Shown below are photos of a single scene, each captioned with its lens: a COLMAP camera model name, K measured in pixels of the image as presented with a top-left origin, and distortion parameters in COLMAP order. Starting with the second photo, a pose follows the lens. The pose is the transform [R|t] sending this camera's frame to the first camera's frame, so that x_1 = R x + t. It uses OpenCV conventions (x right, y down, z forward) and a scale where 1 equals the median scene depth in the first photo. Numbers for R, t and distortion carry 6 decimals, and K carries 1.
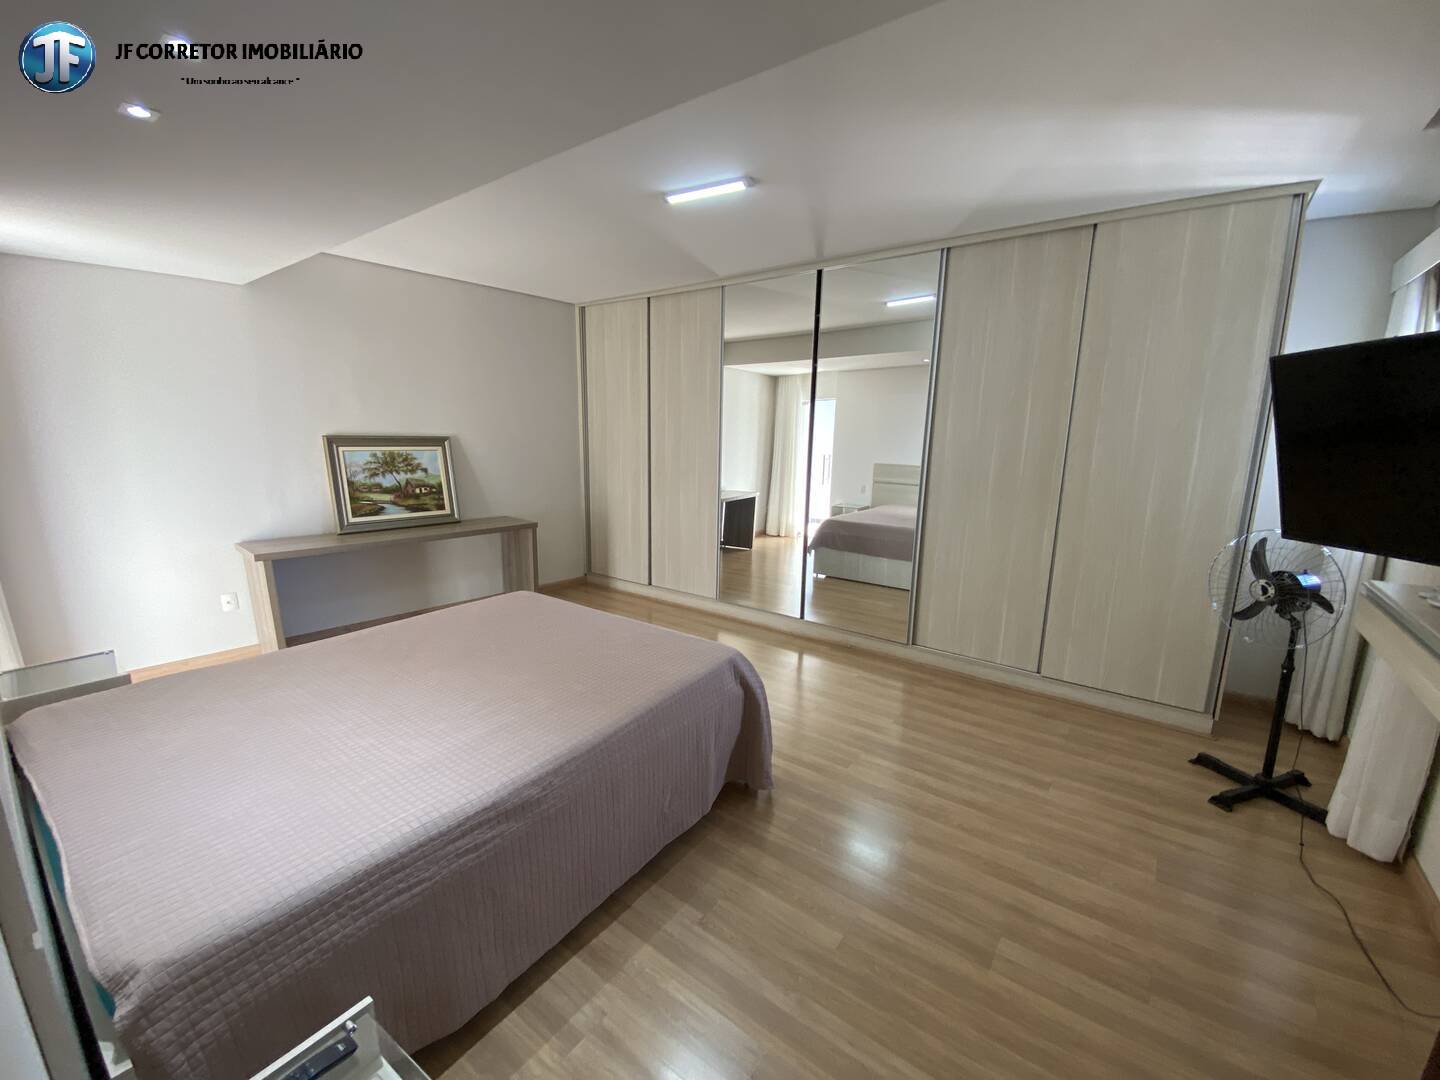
lens RADIAL K [[586.9, 0, 725.1], [0, 586.9, 540.4], [0, 0, 1]] dist [0.004038, -0.013585]
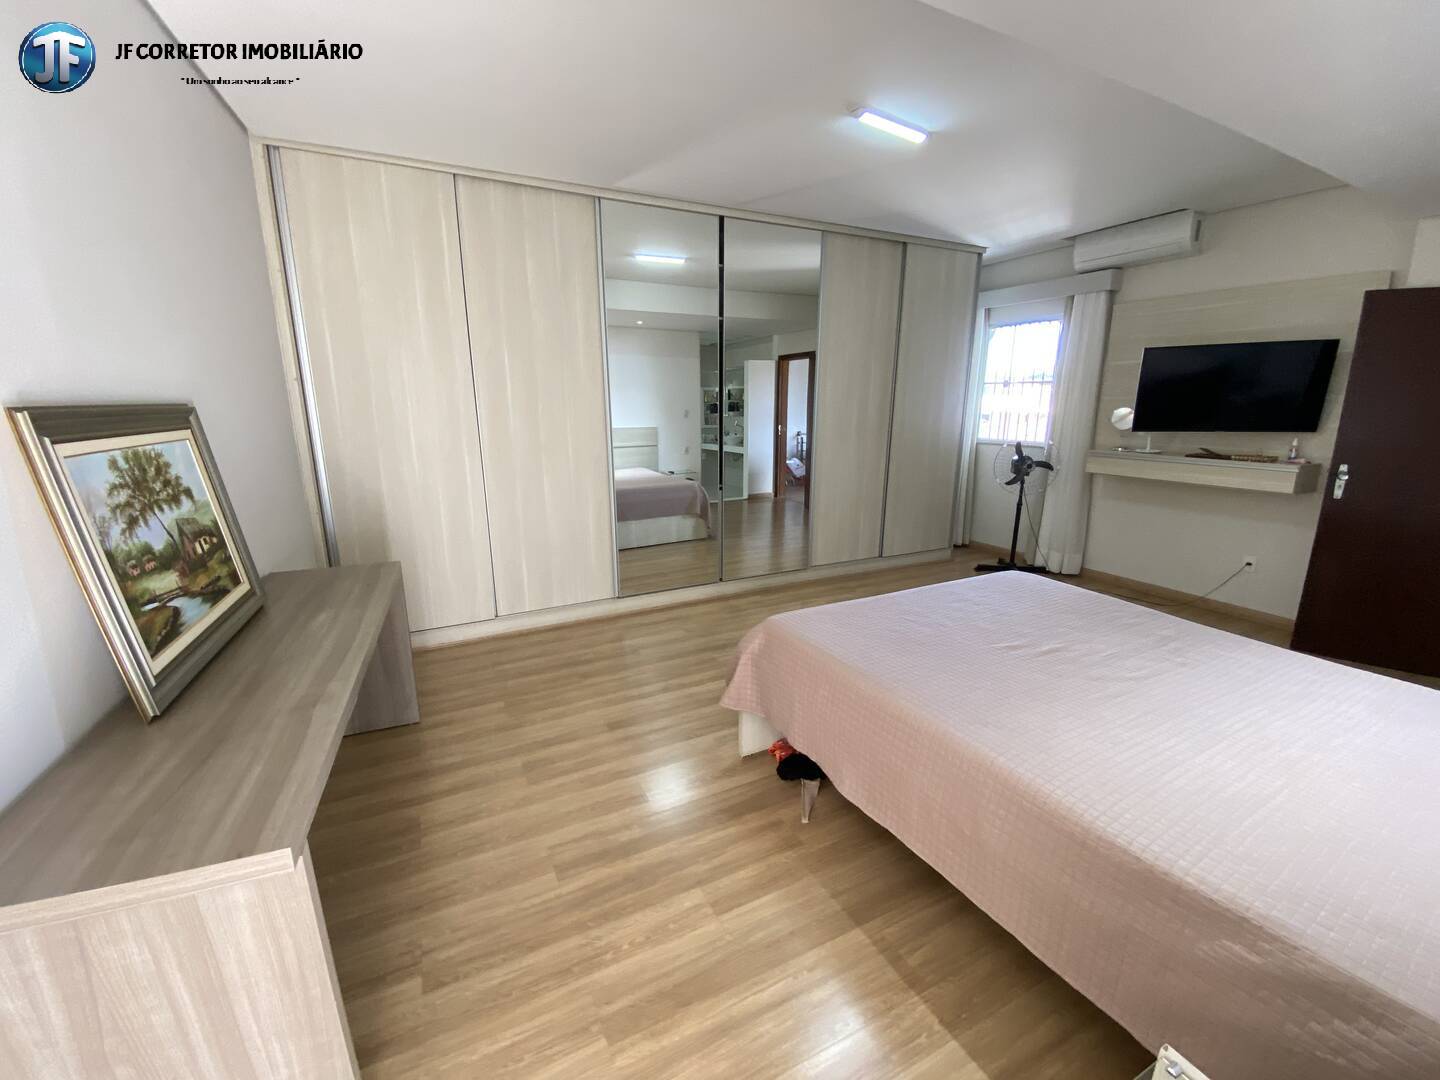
lens RADIAL K [[586.9, 0, 718.2], [0, 586.9, 538.5], [0, 0, 1]] dist [0.004038, -0.013585]
pose [[0.456406, -0.221712, 0.861706, -0.904407], [0.167449, 0.972556, 0.161543, -0.124487], [-0.873873, 0.070563, 0.481006, 0.683324]]
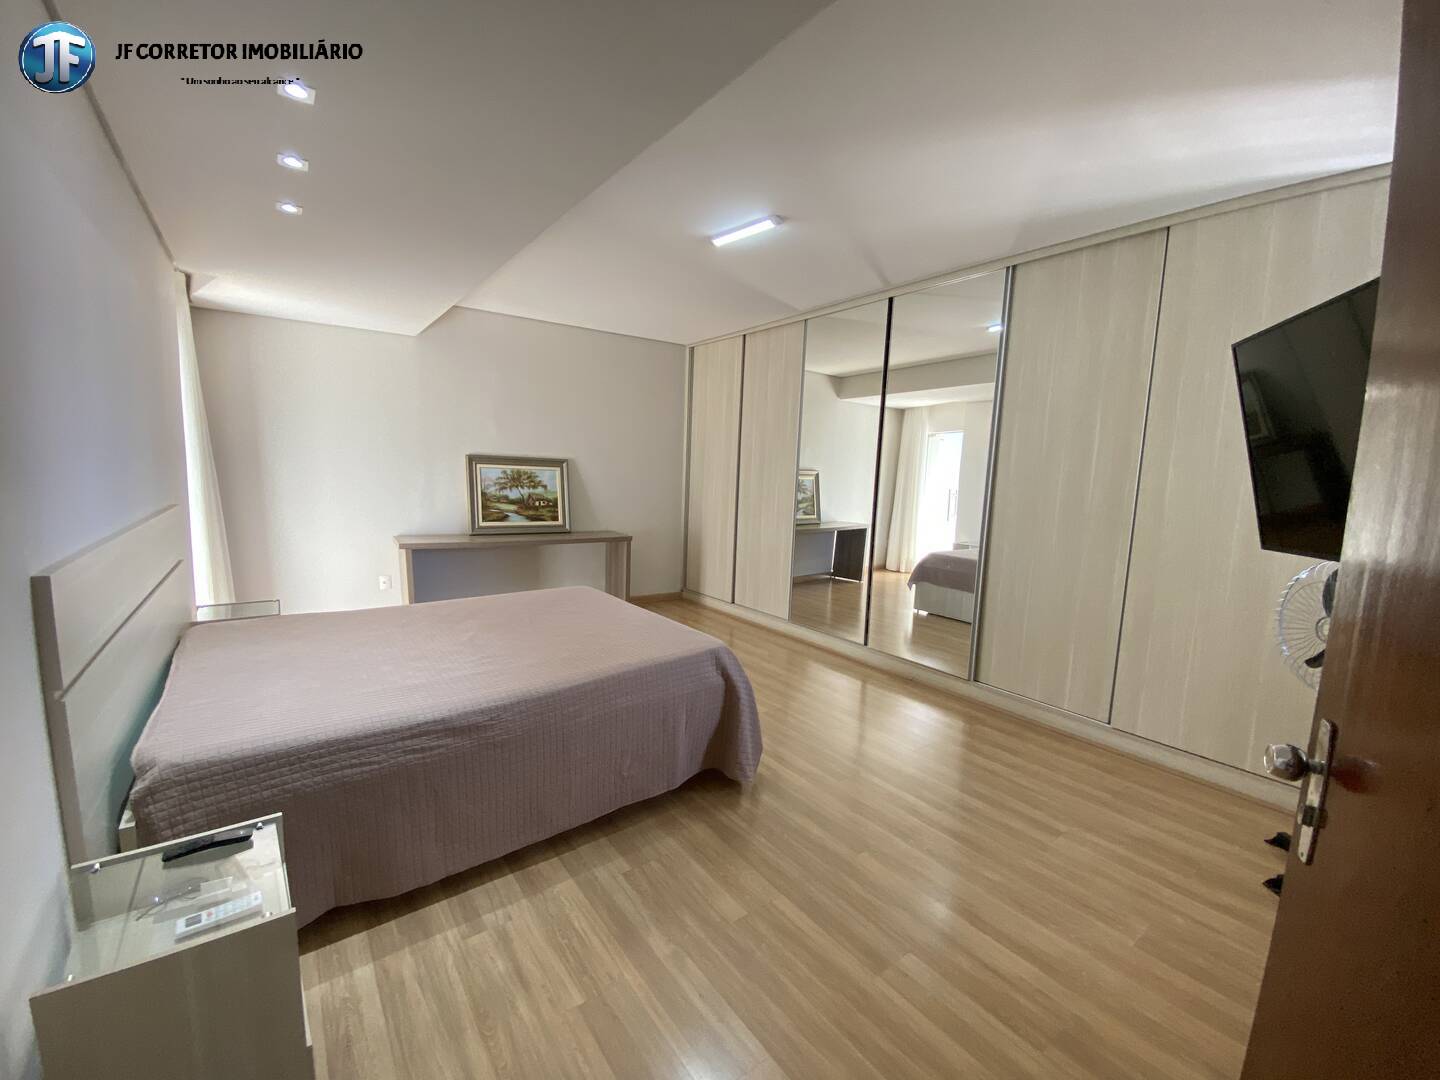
lens RADIAL K [[586.9, 0, 727.6], [0, 586.9, 542.7], [0, 0, 1]] dist [0.004038, -0.013585]
pose [[0.959858, 0.049367, -0.276109, 0.223415], [-0.068155, 0.995937, -0.058865, 0.047661], [0.272081, 0.075321, 0.959322, -0.024738]]
